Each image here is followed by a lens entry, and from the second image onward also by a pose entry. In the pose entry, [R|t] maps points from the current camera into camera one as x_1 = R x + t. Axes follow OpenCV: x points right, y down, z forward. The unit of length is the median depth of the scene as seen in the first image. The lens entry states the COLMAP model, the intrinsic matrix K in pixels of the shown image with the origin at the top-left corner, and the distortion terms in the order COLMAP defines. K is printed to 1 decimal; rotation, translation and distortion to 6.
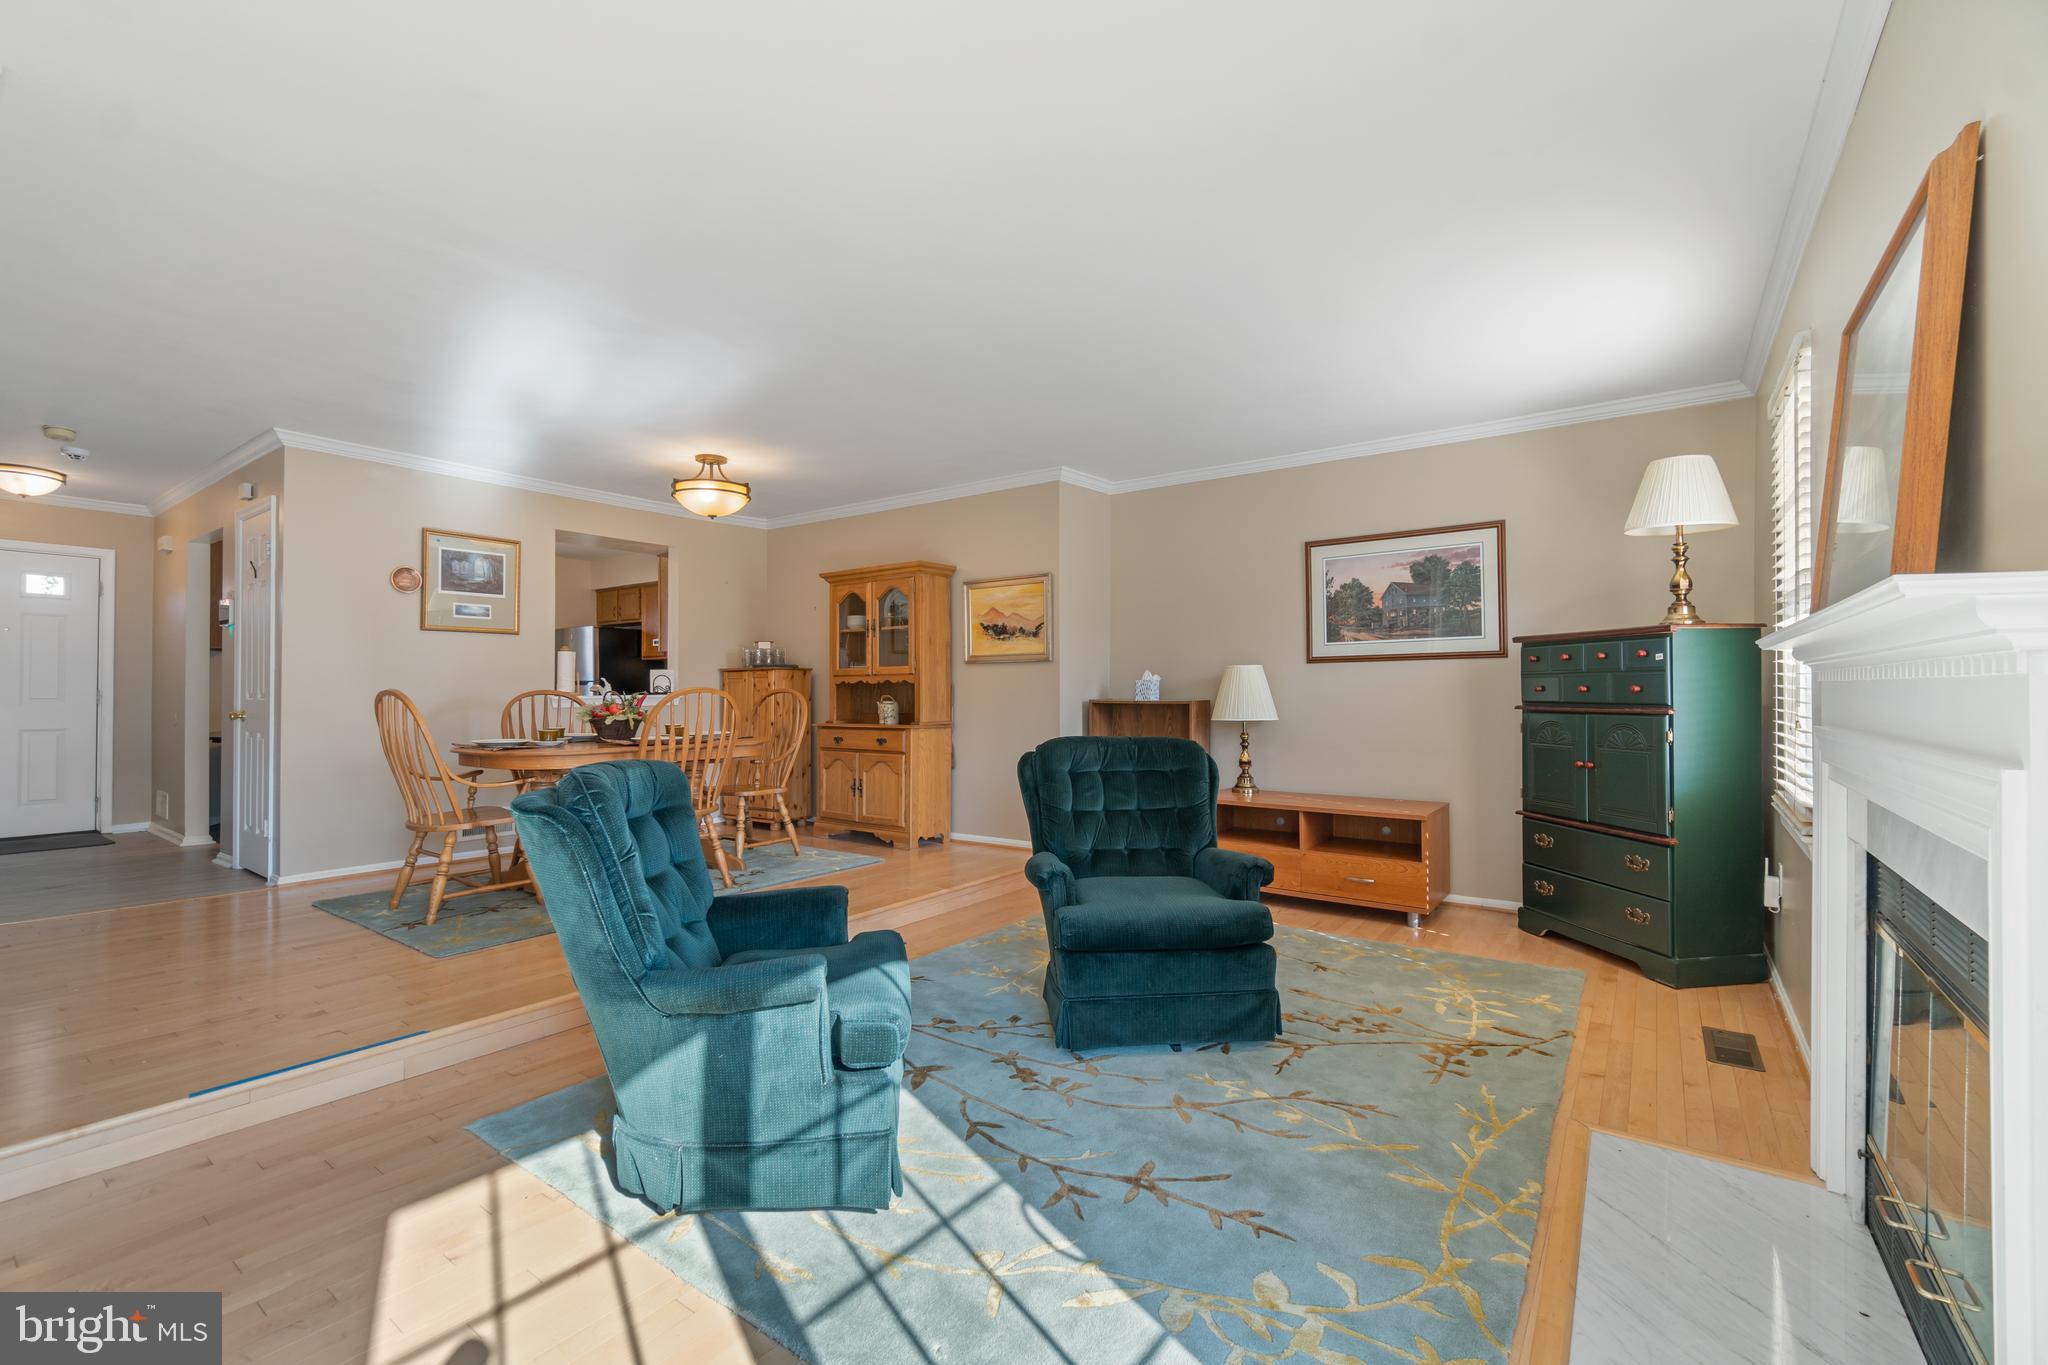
lens RADIAL K [[889.1, 0, 1004.7], [0, 889.1, 675.8], [0, 0, 1]] dist [0.002252, 0.001168]
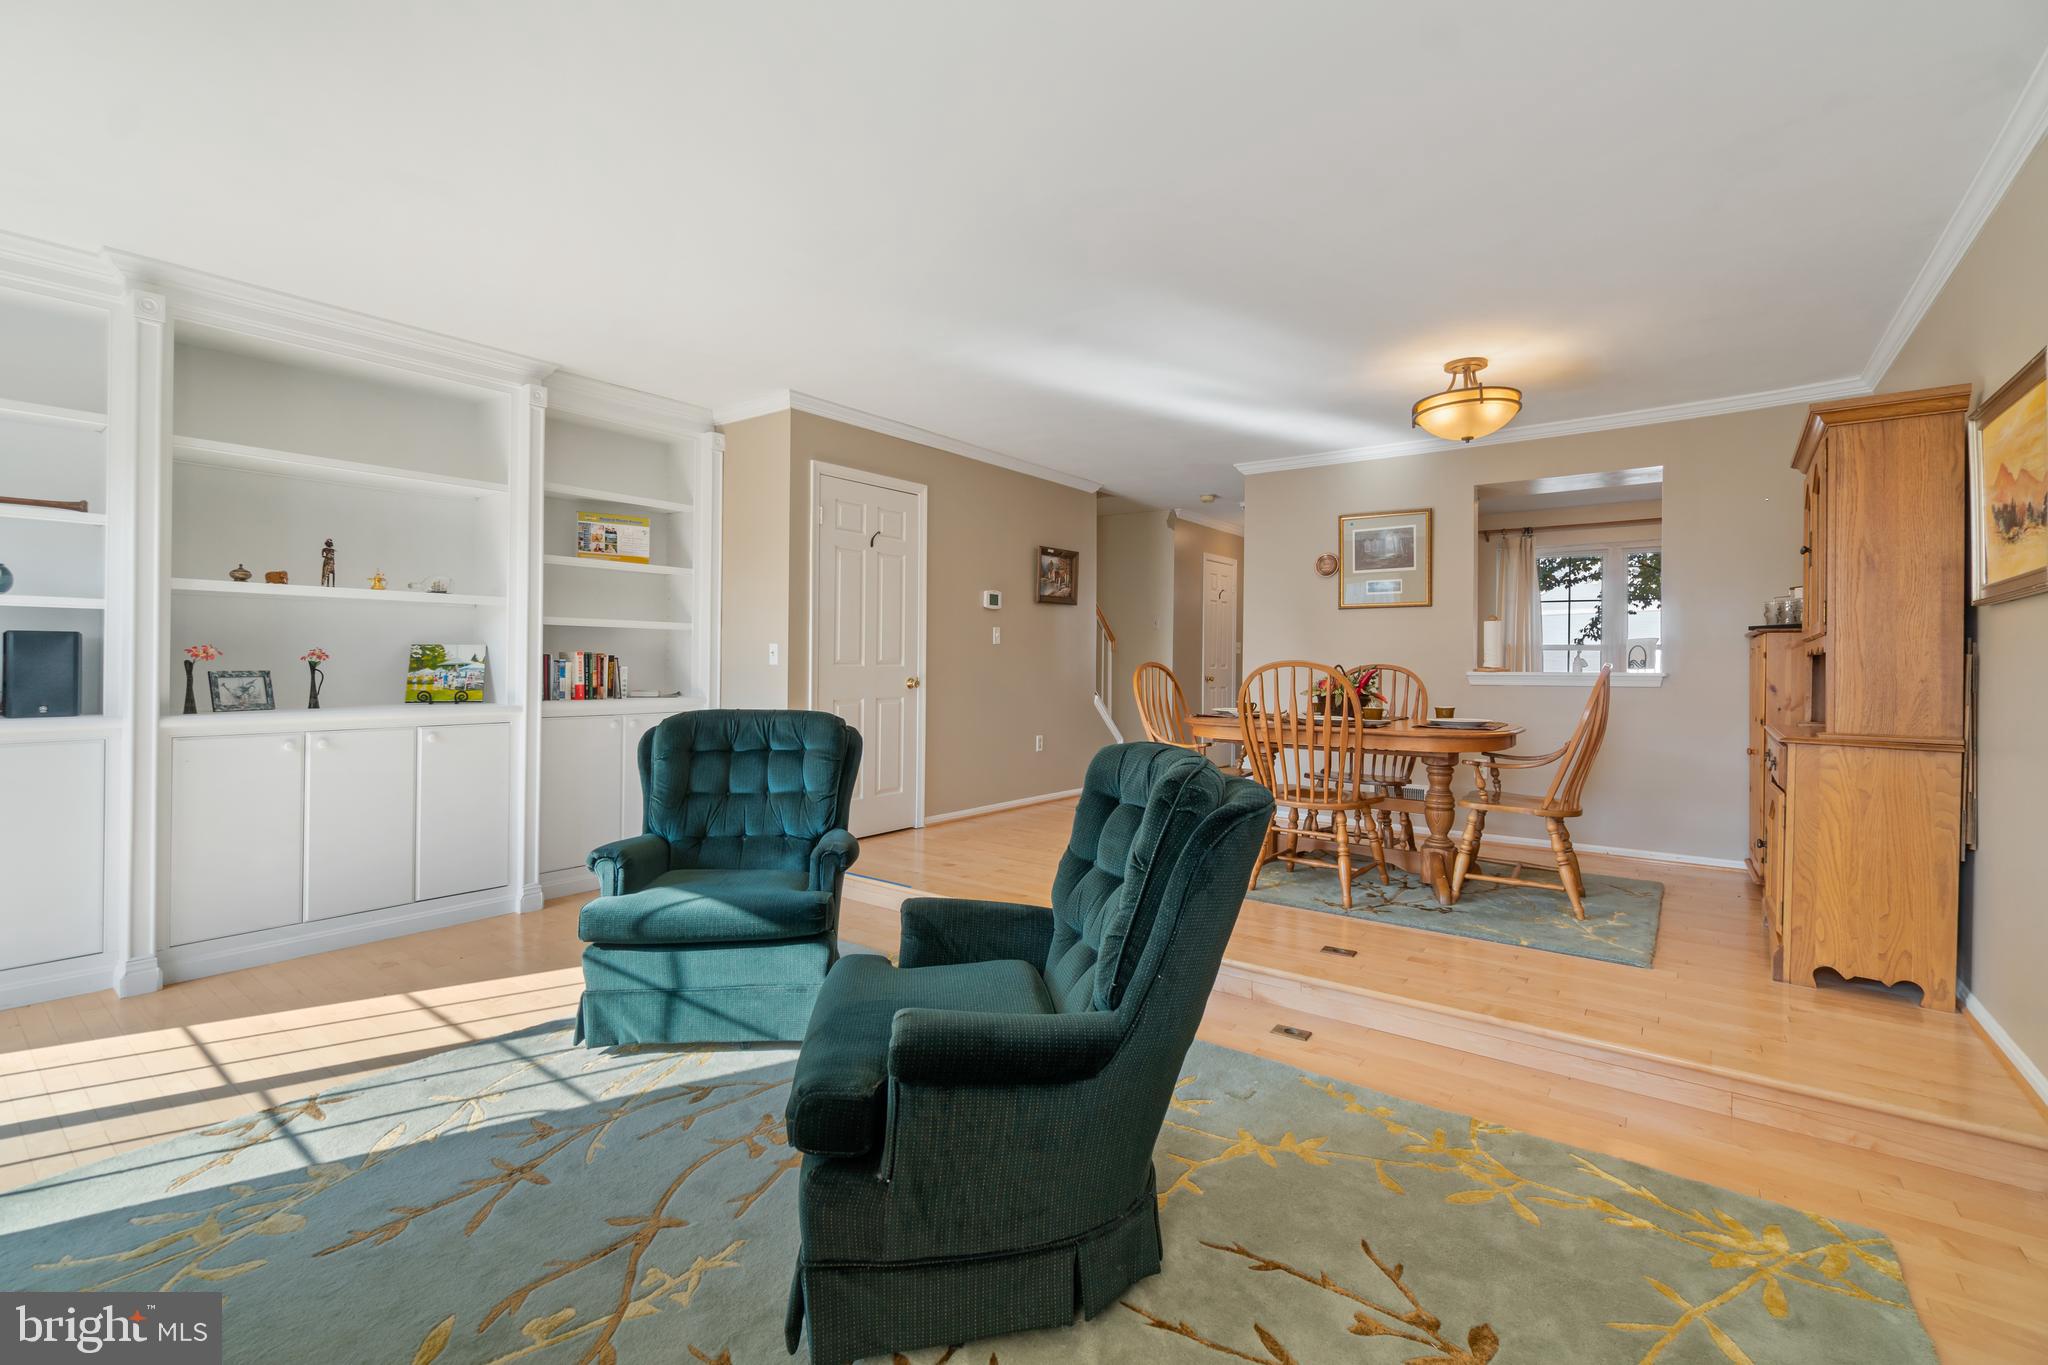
lens RADIAL K [[889.1, 0, 1027.6], [0, 889.1, 671.5], [0, 0, 1]] dist [0.002252, 0.001168]
pose [[-0.015331, 0.005935, -0.999865, 0.448849], [0.009340, 0.999940, 0.005792, 0.014828], [0.999839, -0.009250, -0.015386, 0.645169]]
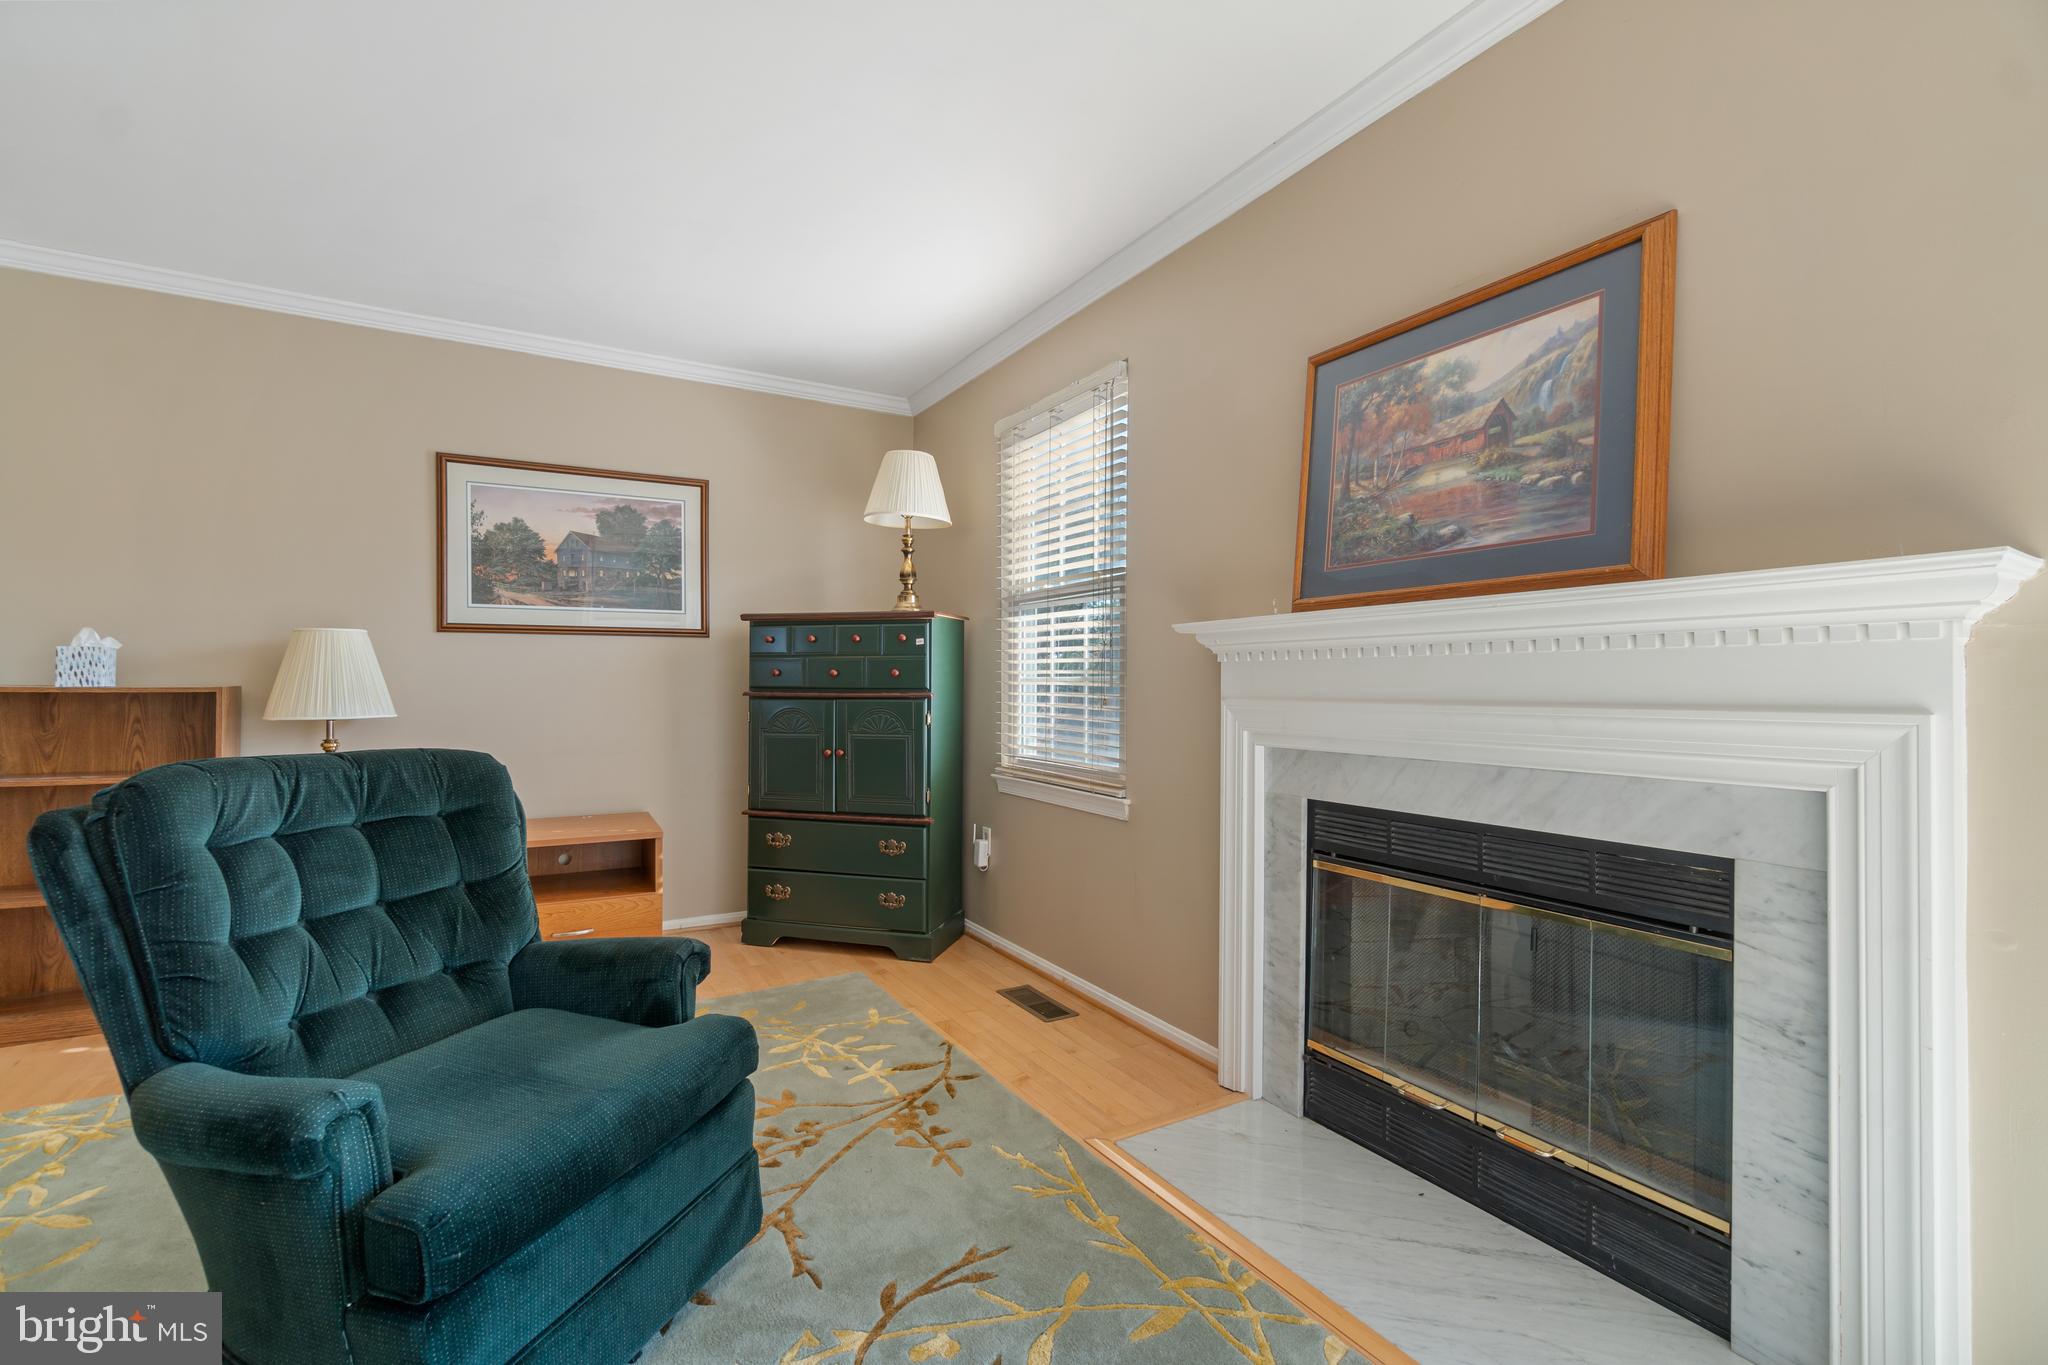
lens RADIAL K [[889.1, 0, 1016.0], [0, 889.1, 678.1], [0, 0, 1]] dist [0.002252, 0.001168]
pose [[0.397383, 0.014875, 0.917532, -0.108431], [-0.019735, 0.999776, -0.007661, 0.018215], [-0.917440, -0.015063, 0.397588, 0.340860]]
